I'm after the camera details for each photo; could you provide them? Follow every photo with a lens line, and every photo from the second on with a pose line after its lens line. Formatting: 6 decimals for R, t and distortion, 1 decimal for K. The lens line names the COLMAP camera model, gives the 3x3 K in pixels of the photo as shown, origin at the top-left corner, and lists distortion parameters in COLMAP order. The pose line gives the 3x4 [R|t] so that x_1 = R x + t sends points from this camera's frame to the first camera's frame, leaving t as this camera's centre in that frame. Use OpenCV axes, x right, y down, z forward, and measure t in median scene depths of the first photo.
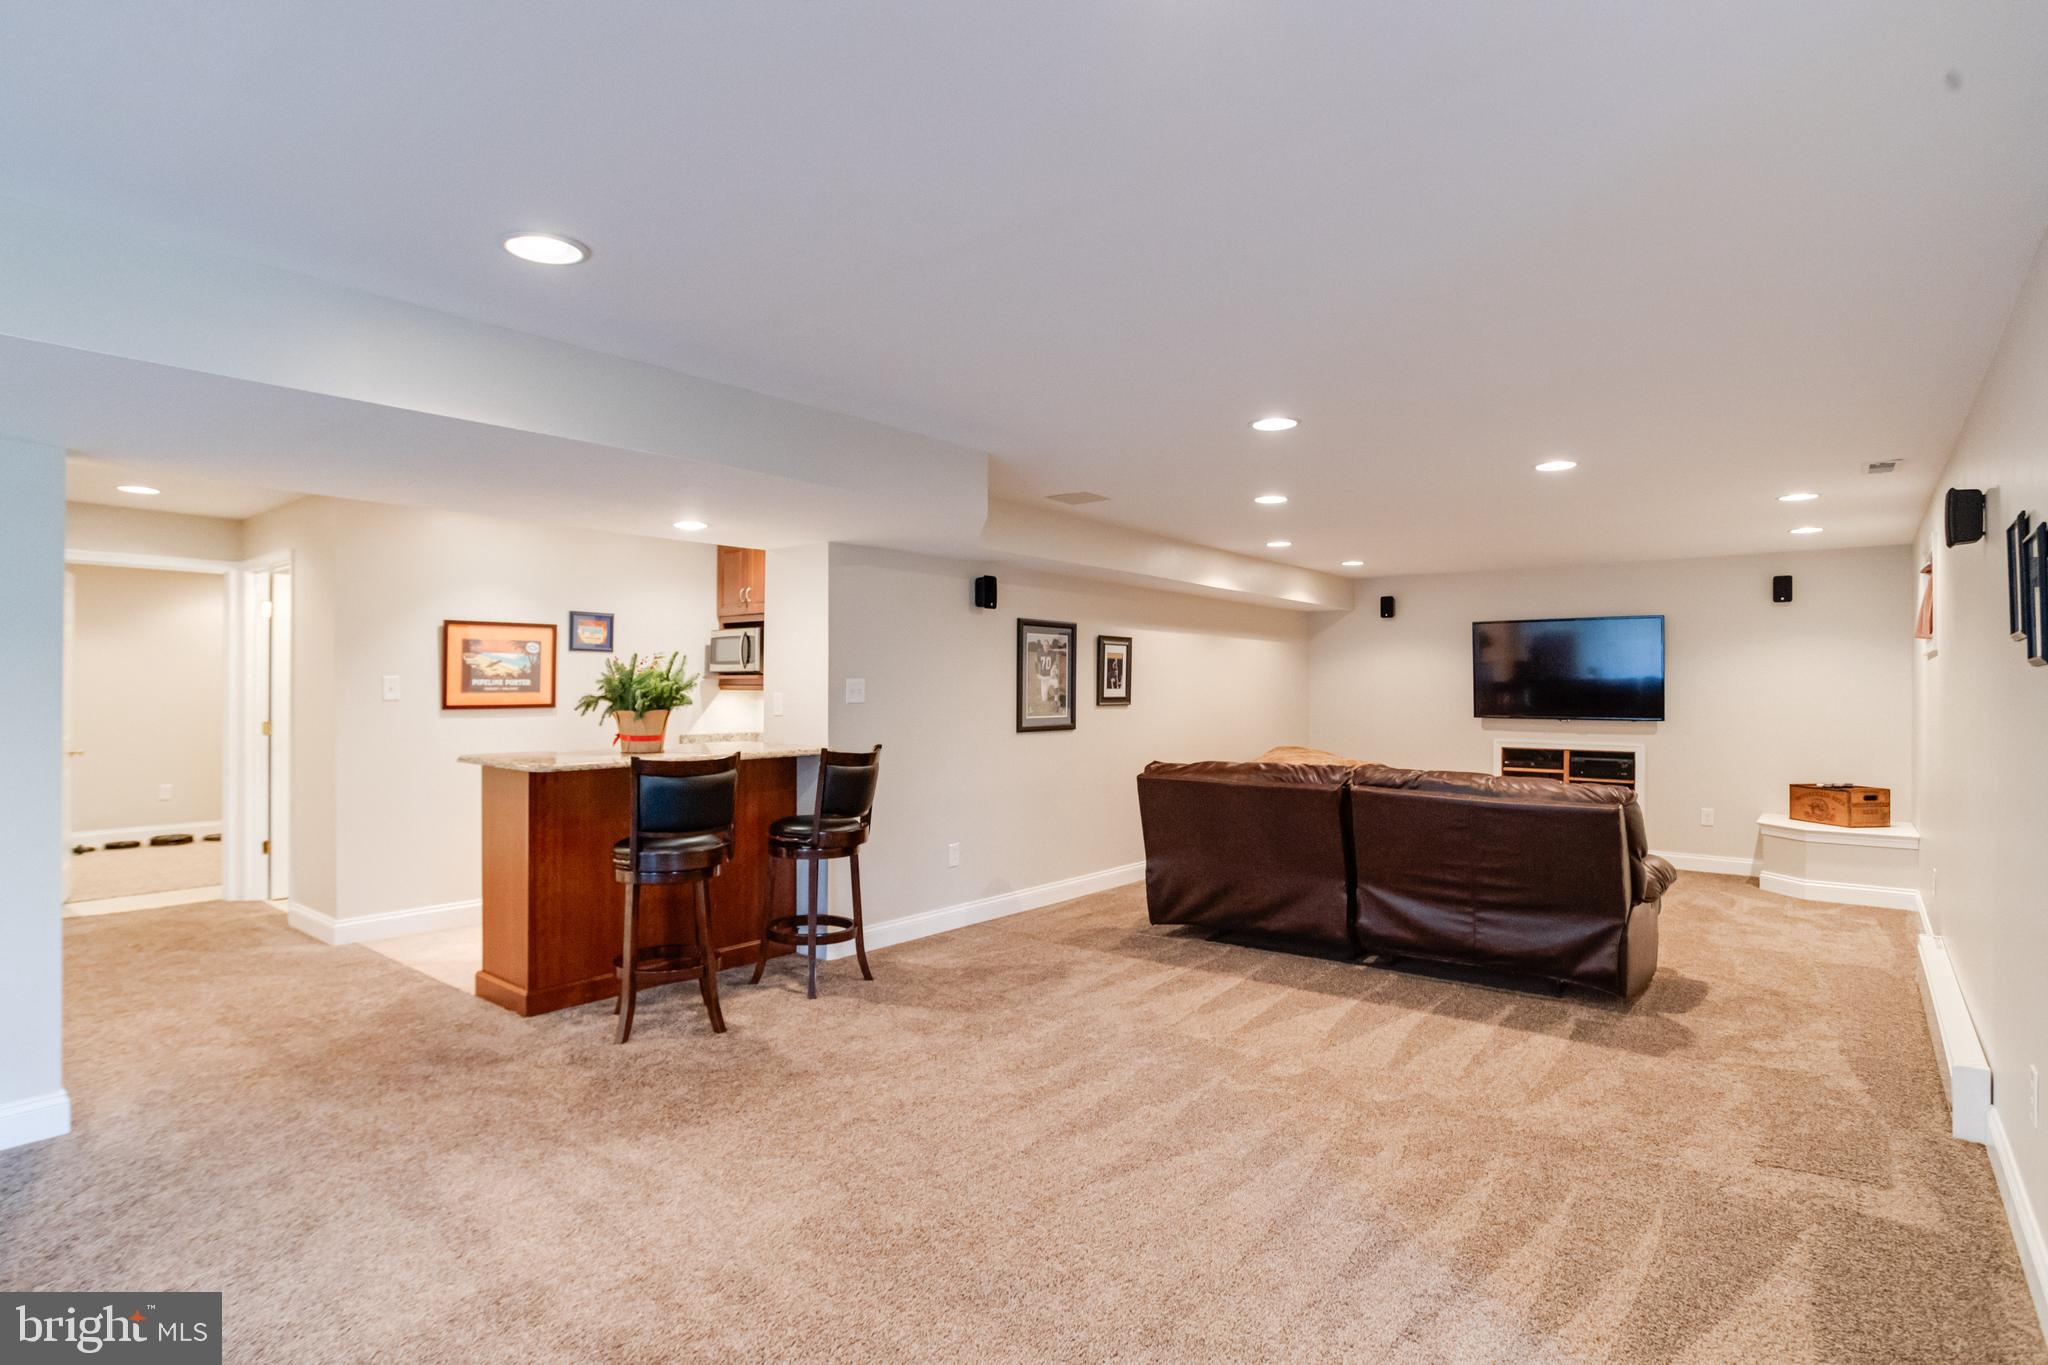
lens RADIAL K [[1033.3, 0, 1014.3], [0, 1033.3, 683.4], [0, 0, 1]] dist [-0.035574, 0.011427]
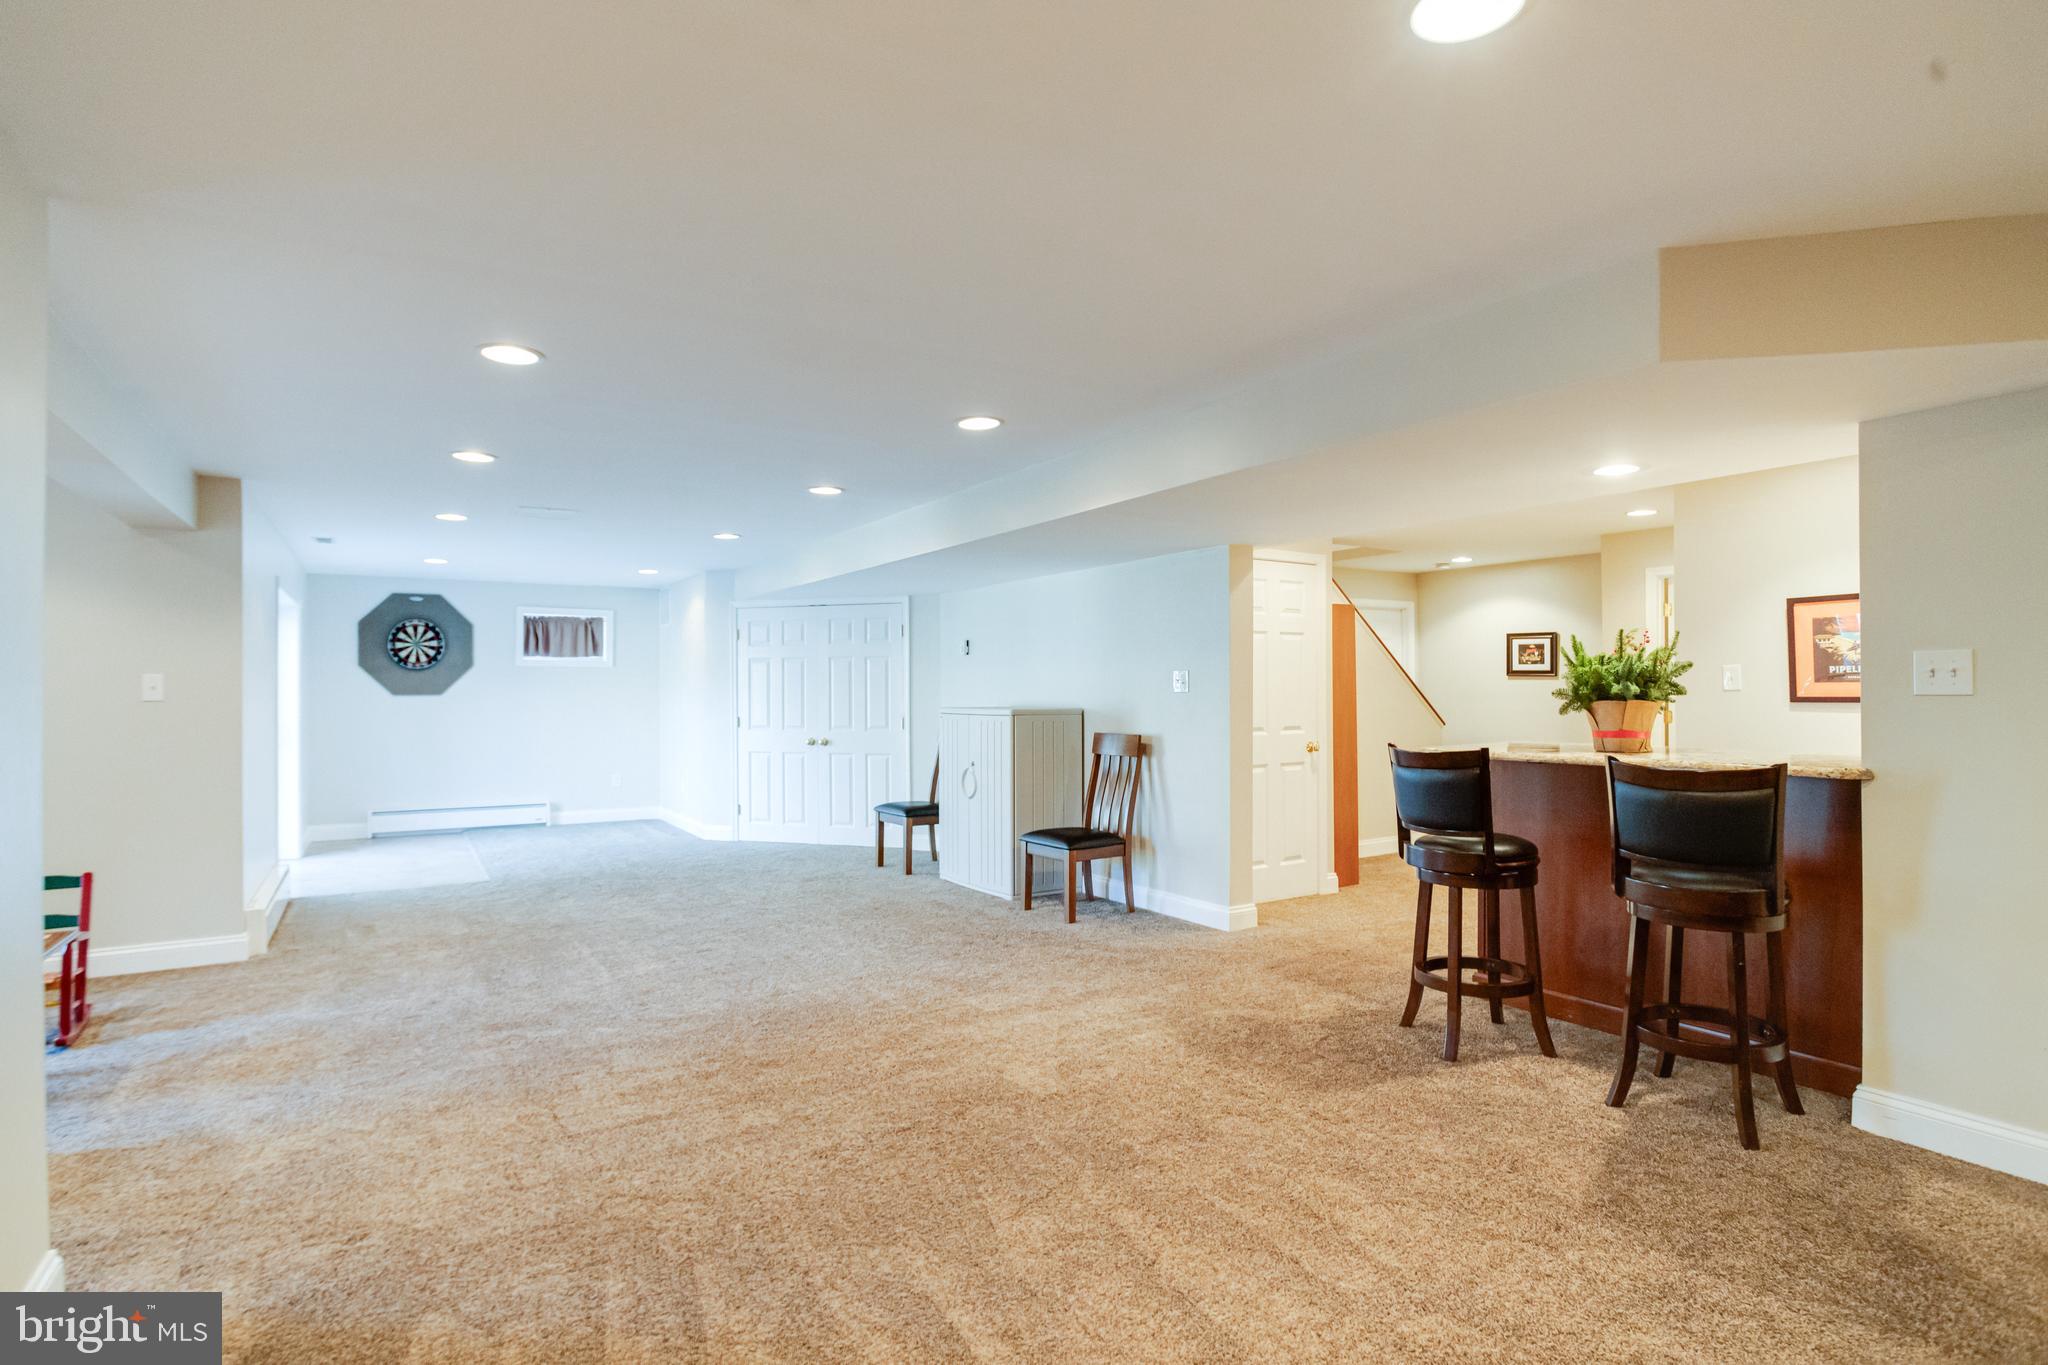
lens RADIAL K [[1033.3, 0, 1010.8], [0, 1033.3, 703.8], [0, 0, 1]] dist [-0.035574, 0.011427]
pose [[-0.325522, 0.012245, -0.945455, 0.452540], [0.006118, 0.999922, 0.010844, 0.013421], [0.945515, -0.002255, -0.325572, 0.630004]]
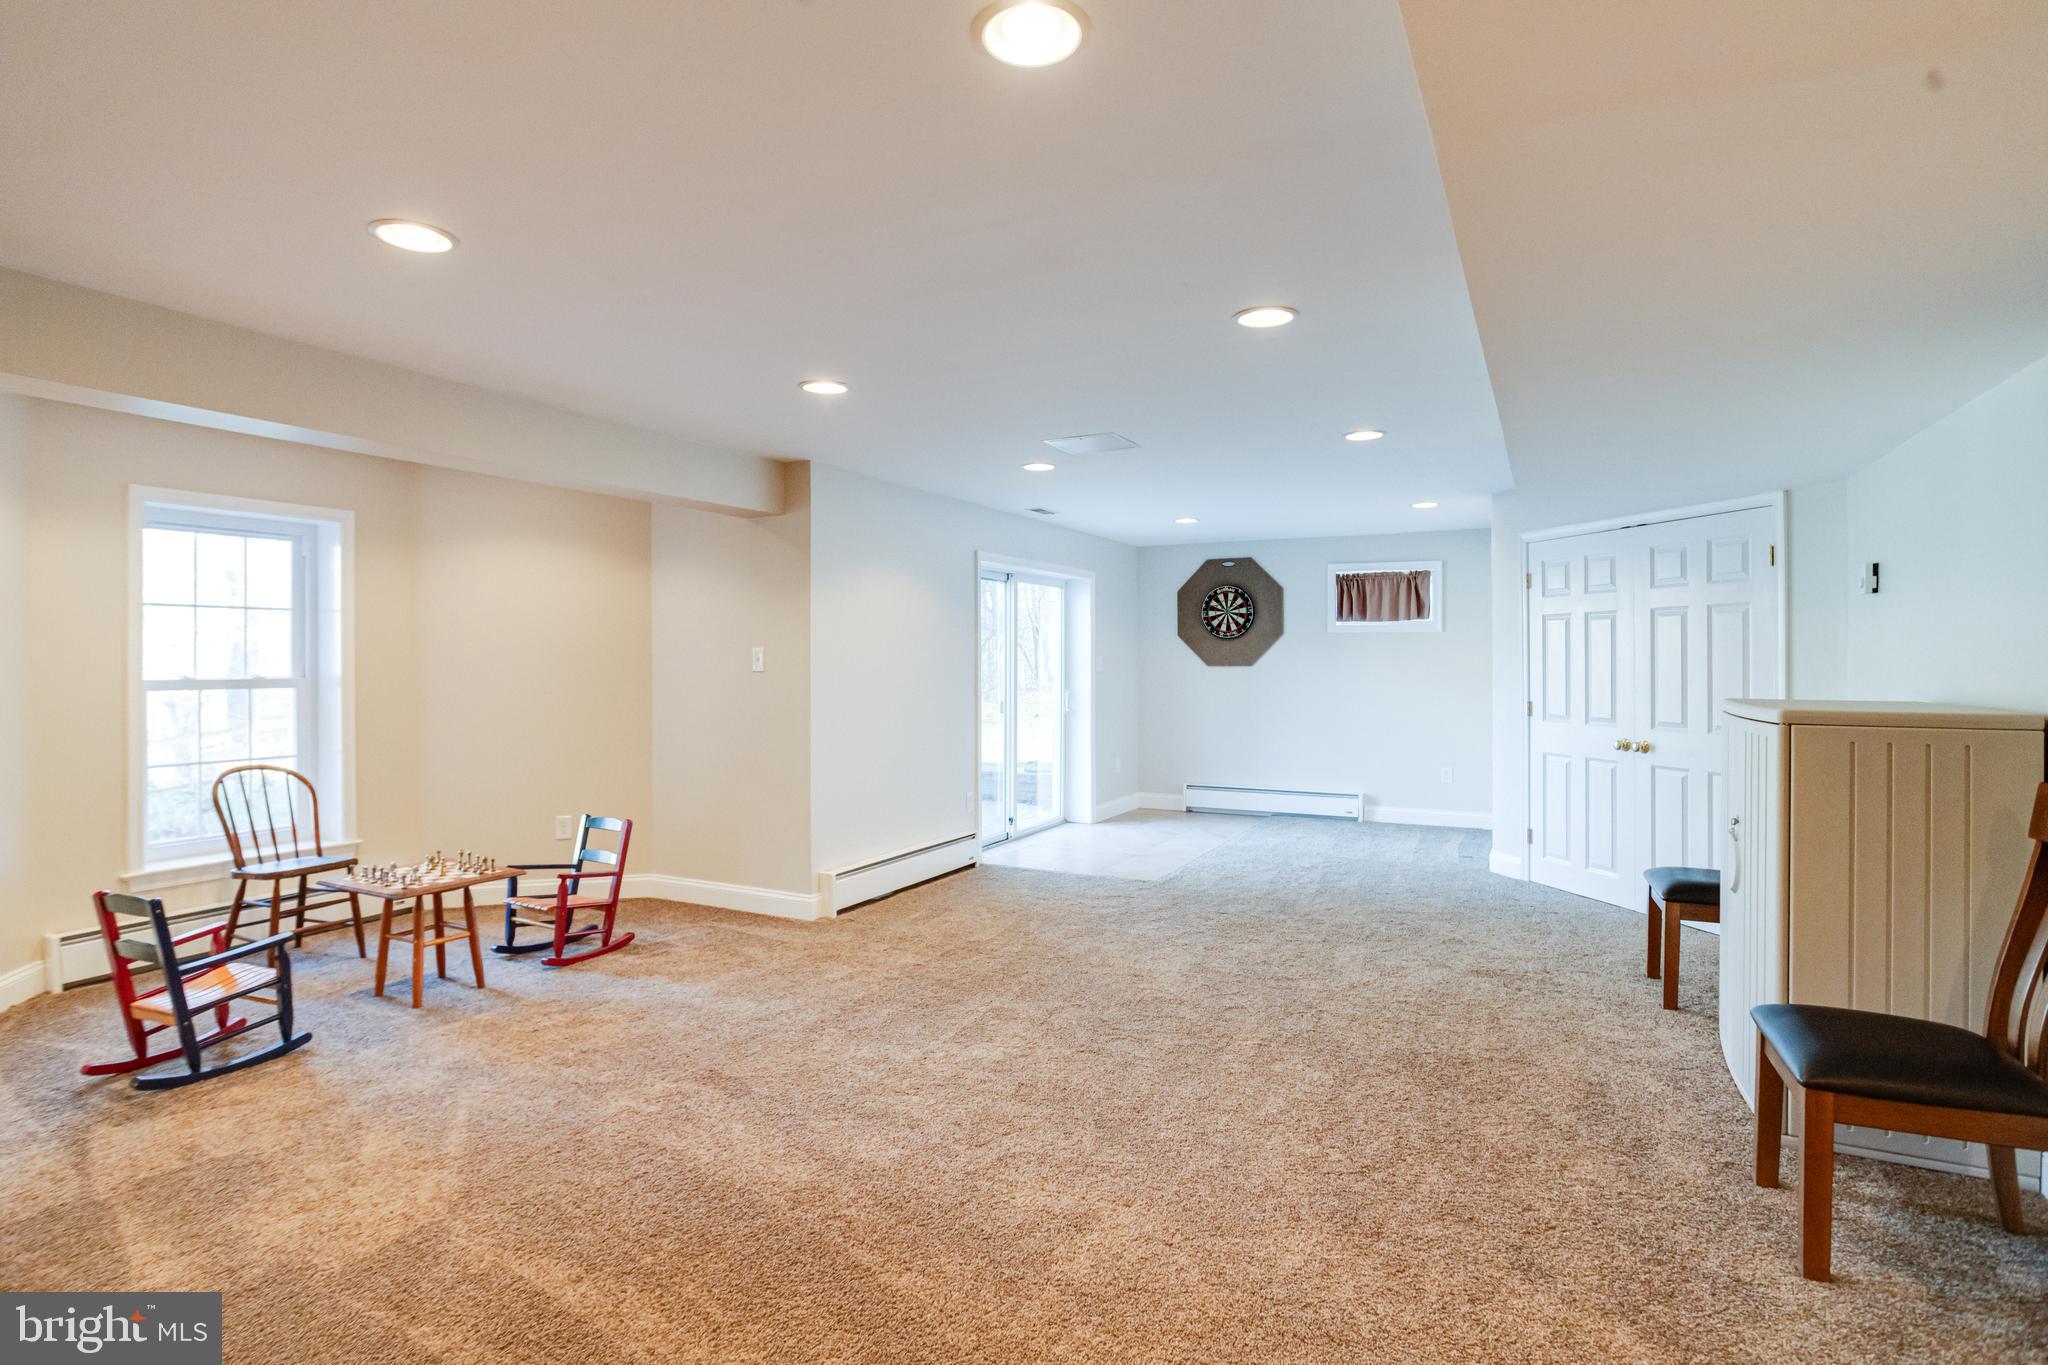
lens RADIAL K [[1033.3, 0, 1015.0], [0, 1033.3, 666.1], [0, 0, 1]] dist [-0.035574, 0.011427]
pose [[-0.980637, 0.001121, -0.195829, -0.058300], [0.000902, 0.999999, 0.001207, 0.010246], [0.195830, 0.001007, -0.980637, 0.662106]]
